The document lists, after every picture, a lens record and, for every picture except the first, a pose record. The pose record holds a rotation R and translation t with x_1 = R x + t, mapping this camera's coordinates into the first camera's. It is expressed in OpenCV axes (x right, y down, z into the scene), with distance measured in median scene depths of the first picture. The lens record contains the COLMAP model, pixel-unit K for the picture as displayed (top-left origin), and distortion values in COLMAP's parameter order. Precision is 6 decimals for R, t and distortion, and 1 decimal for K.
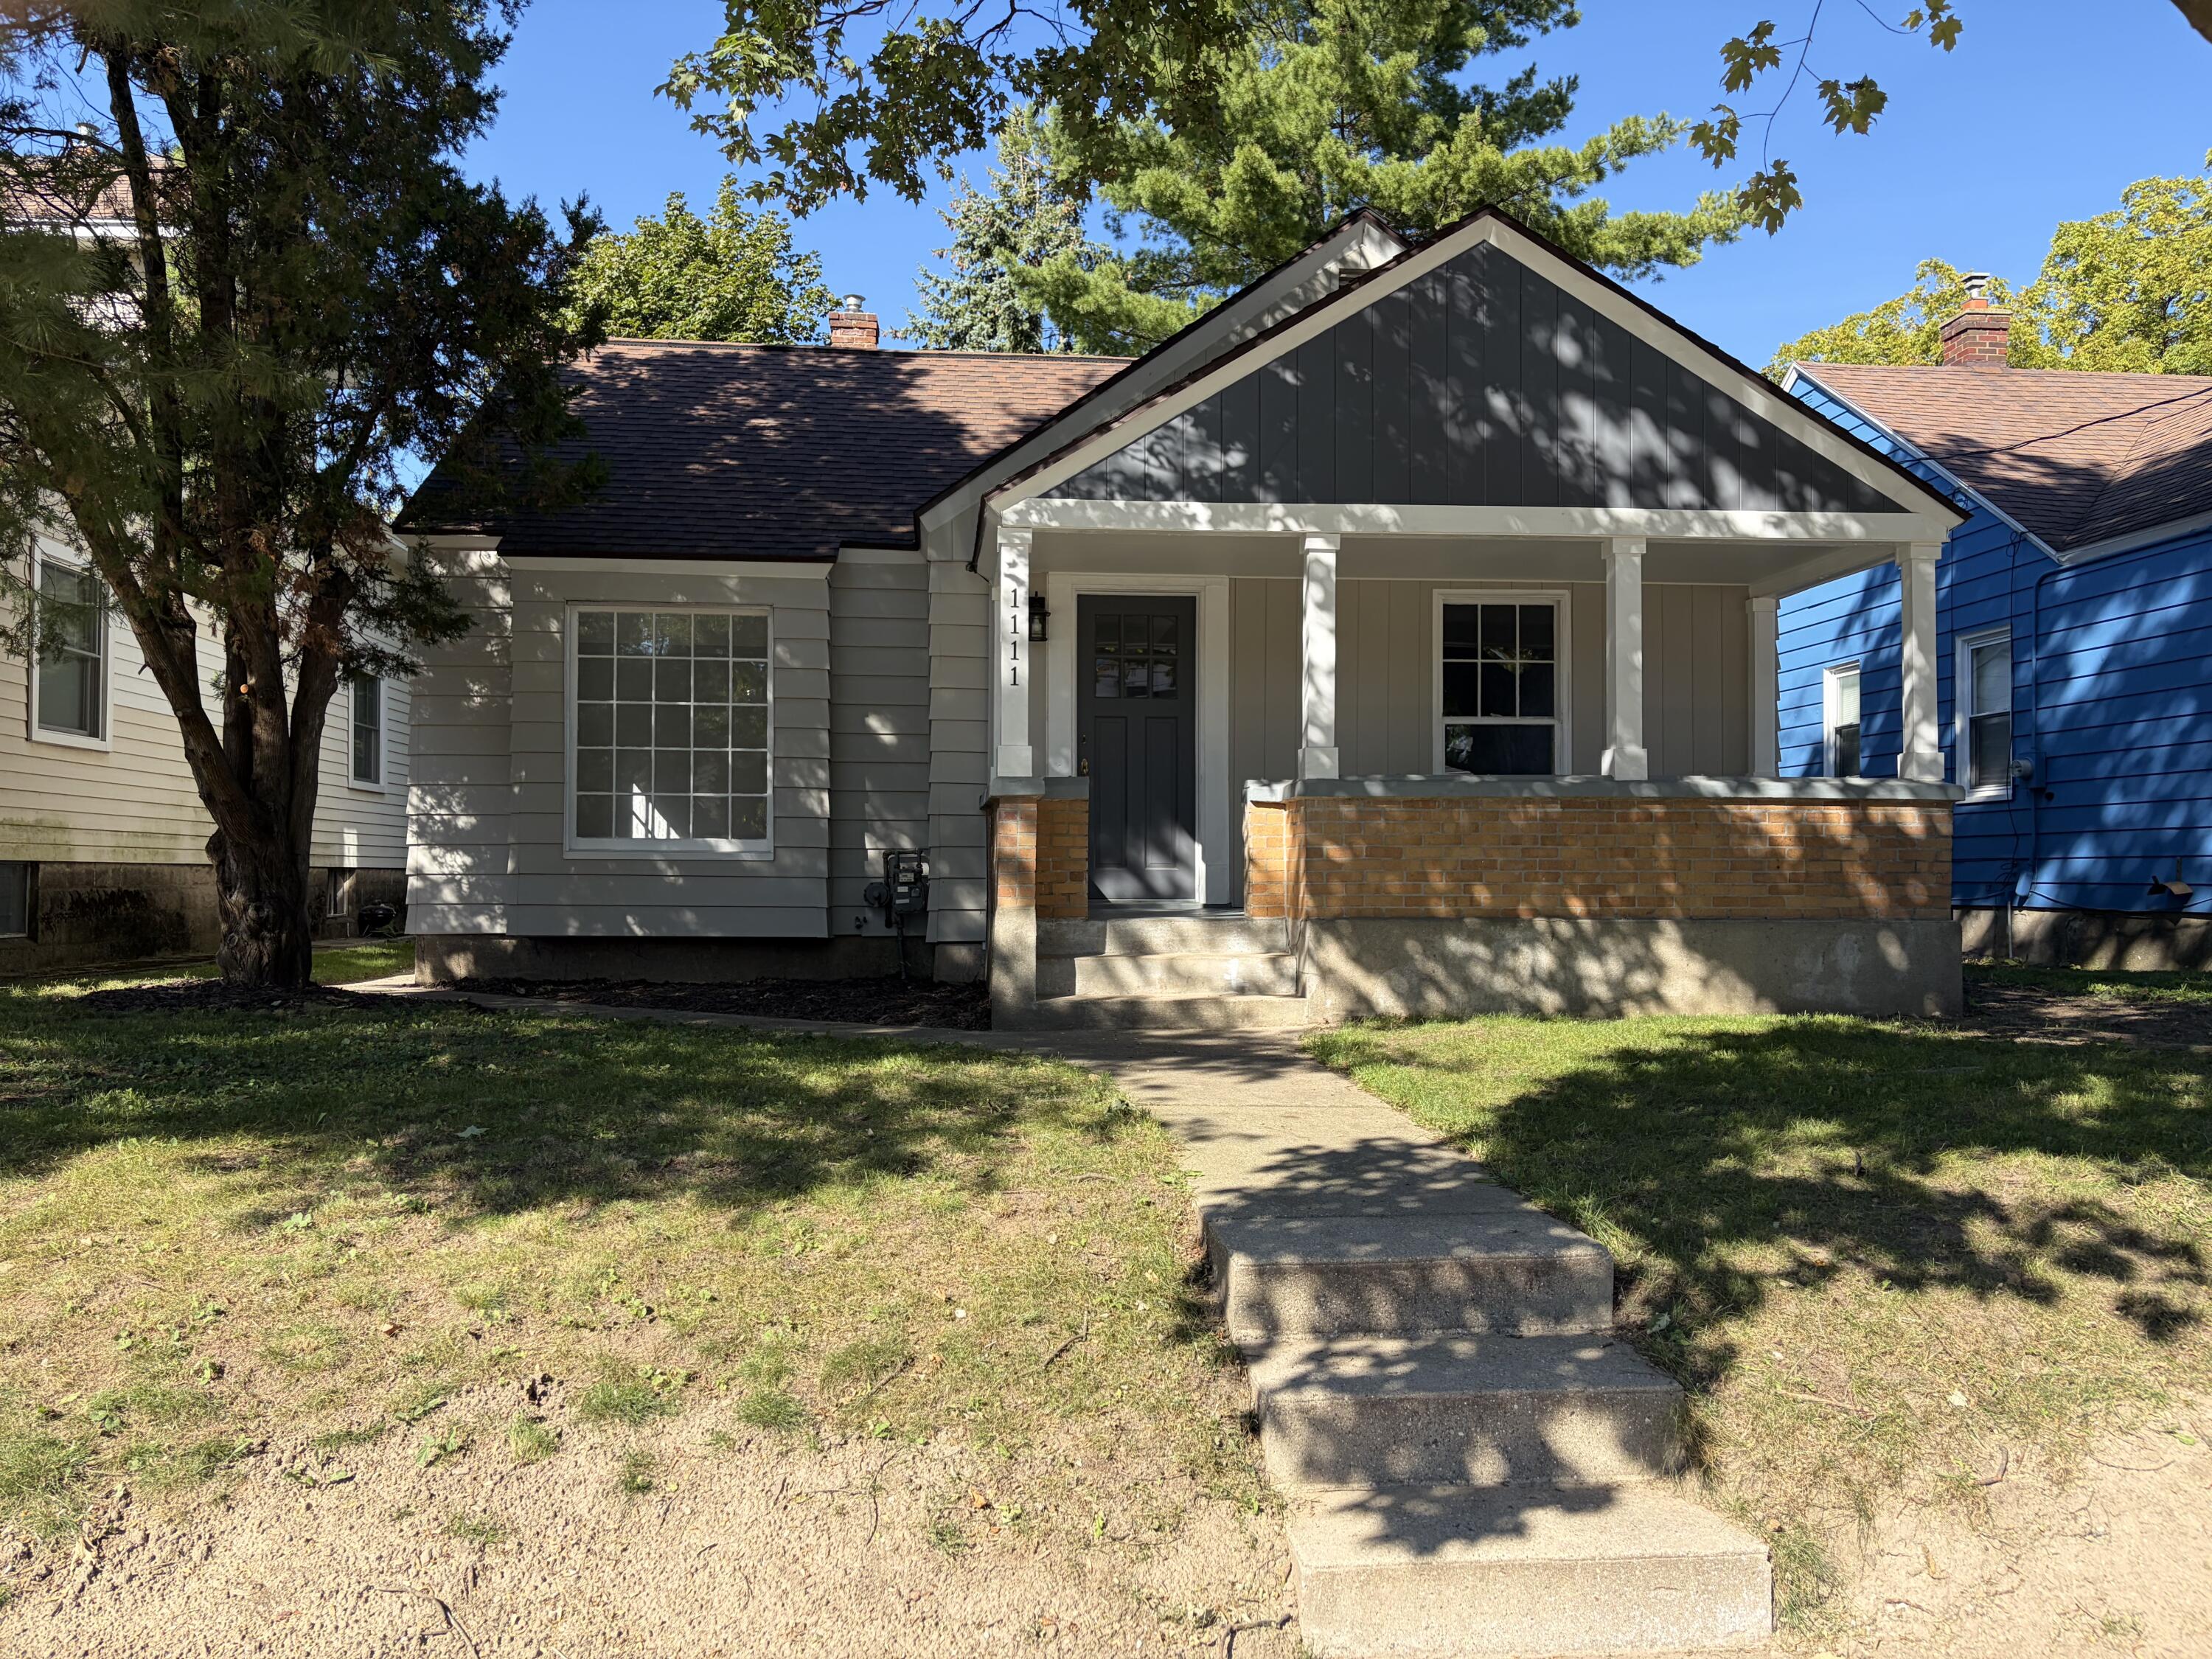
lens RADIAL K [[1681.3, 0, 1104.2], [0, 1681.3, 826.4], [0, 0, 1]] dist [0.036756, -0.036179]
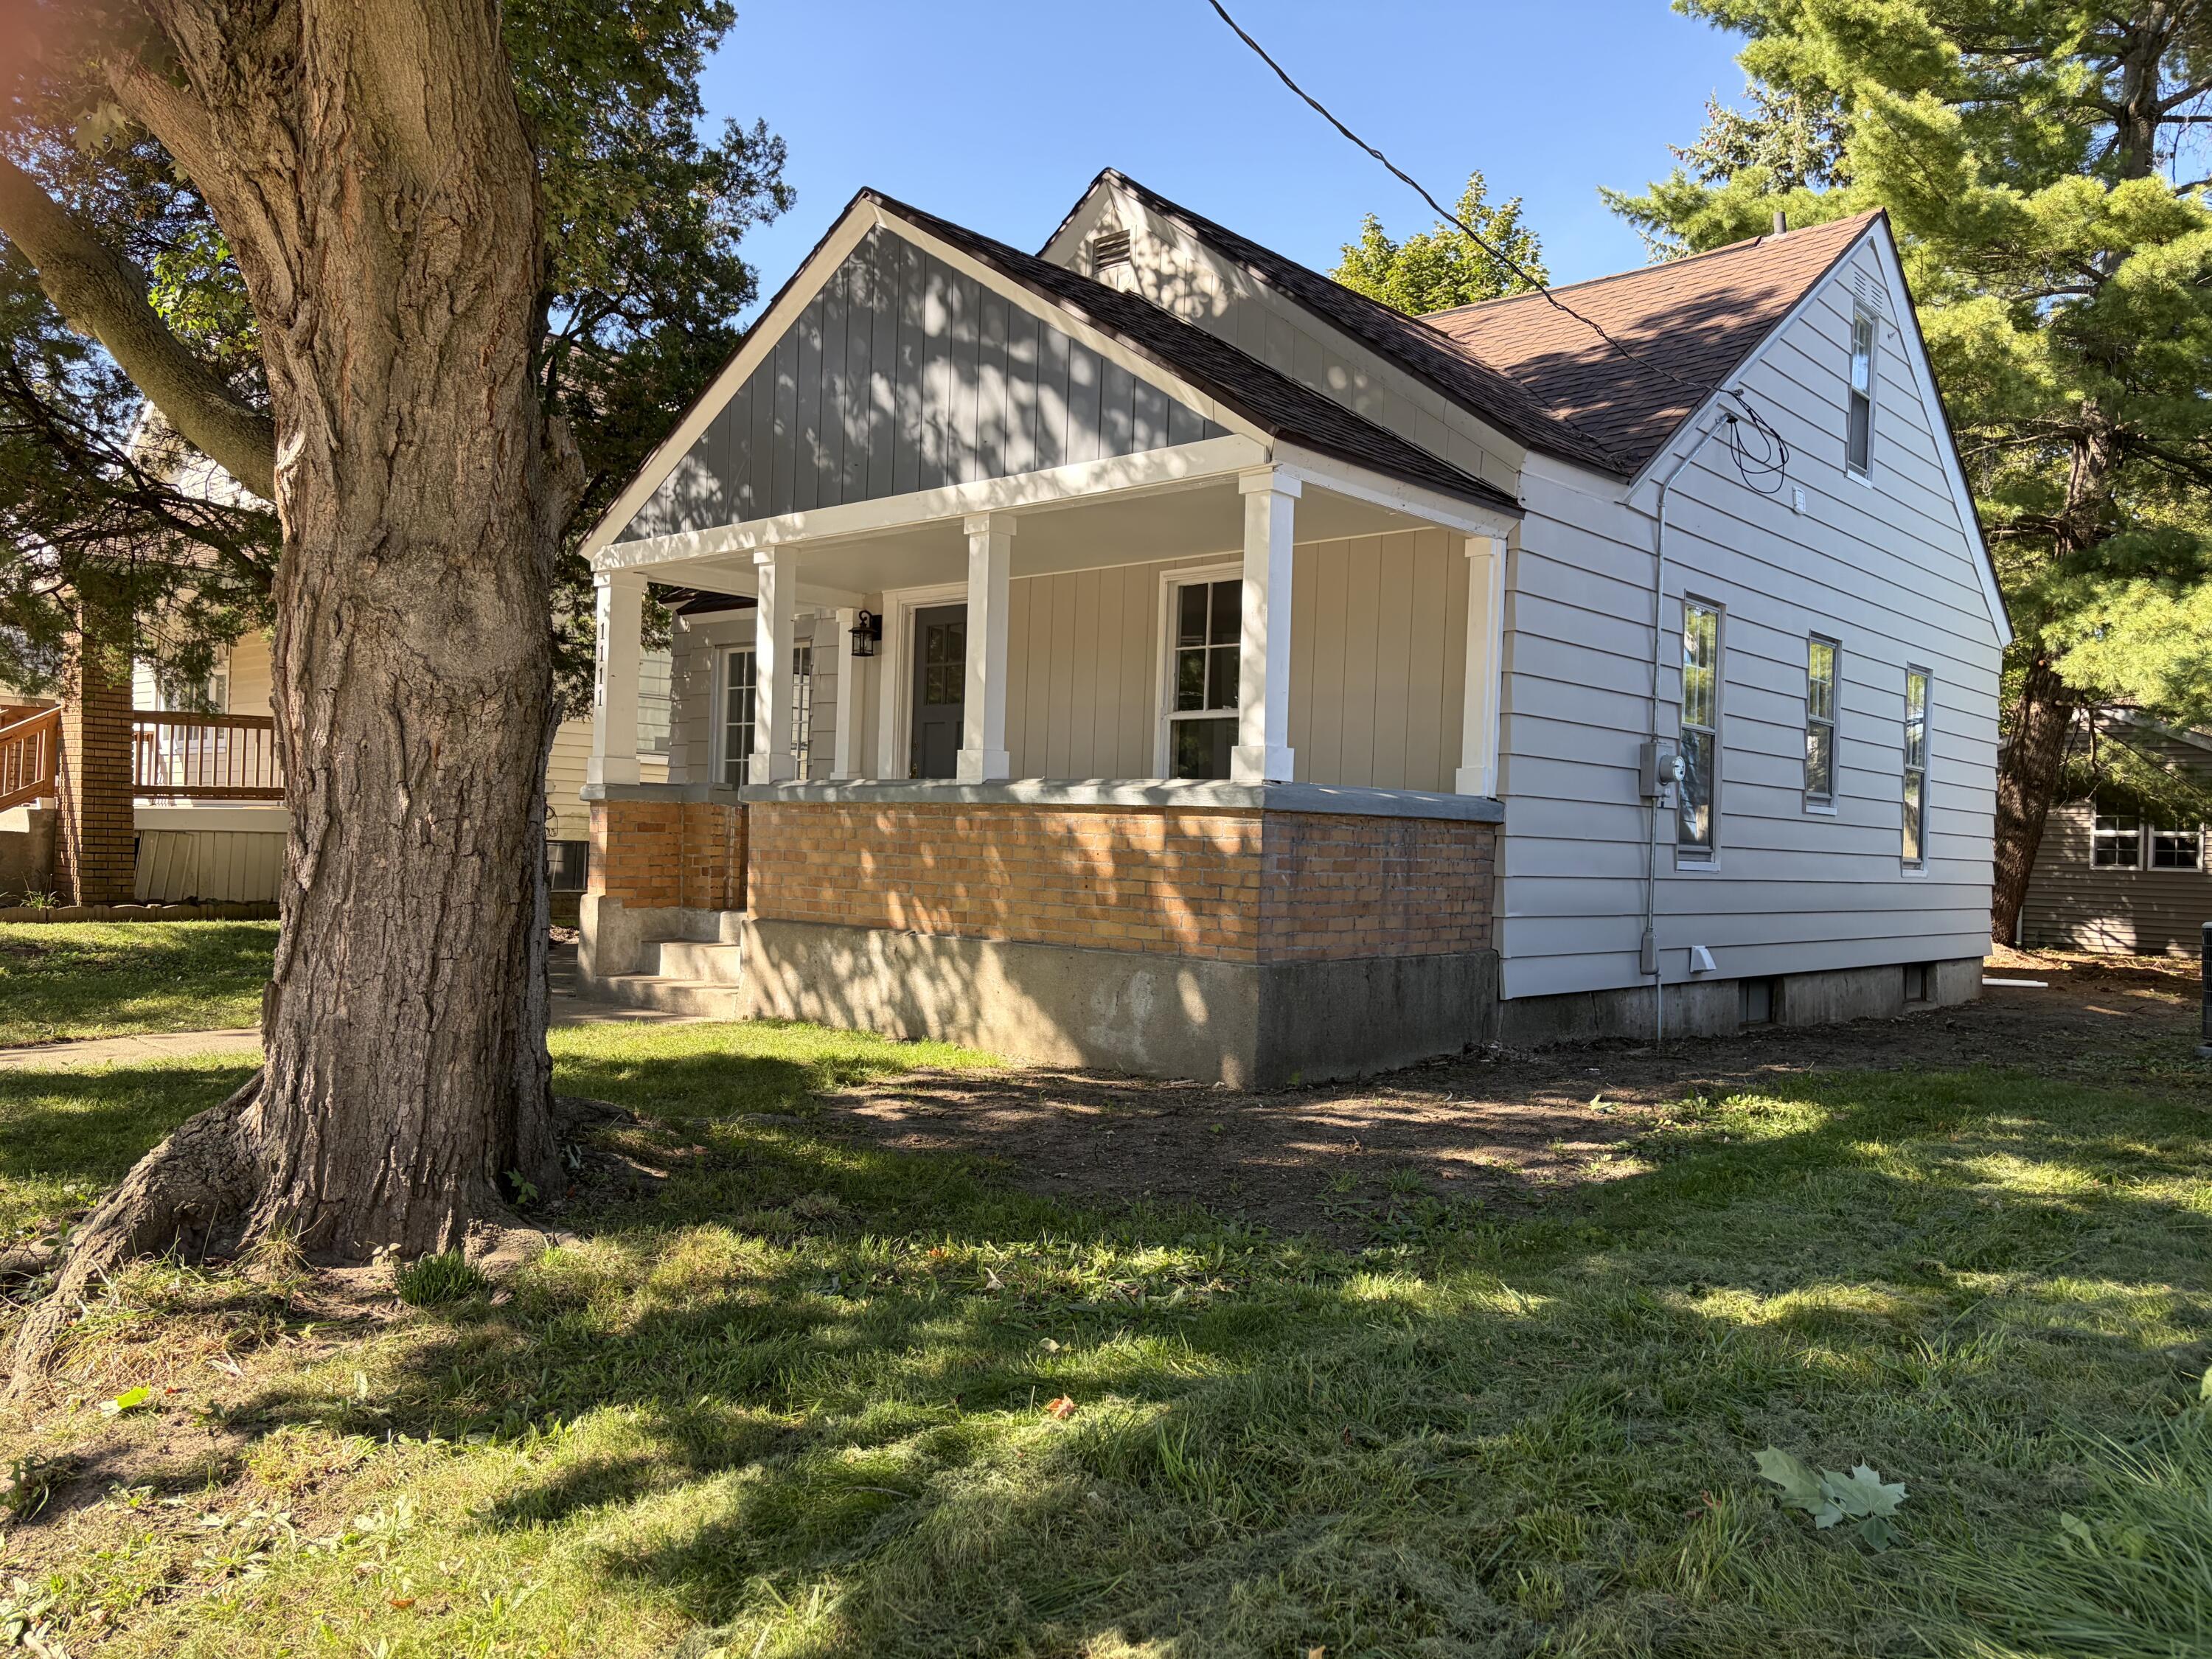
lens RADIAL K [[1681.3, 0, 1105.3], [0, 1681.3, 835.2], [0, 0, 1]] dist [0.036756, -0.036179]
pose [[0.701776, 0.009681, -0.712332, 0.991766], [-0.004846, 0.999949, 0.008816, -0.008962], [0.712381, -0.002735, 0.701787, 0.423478]]
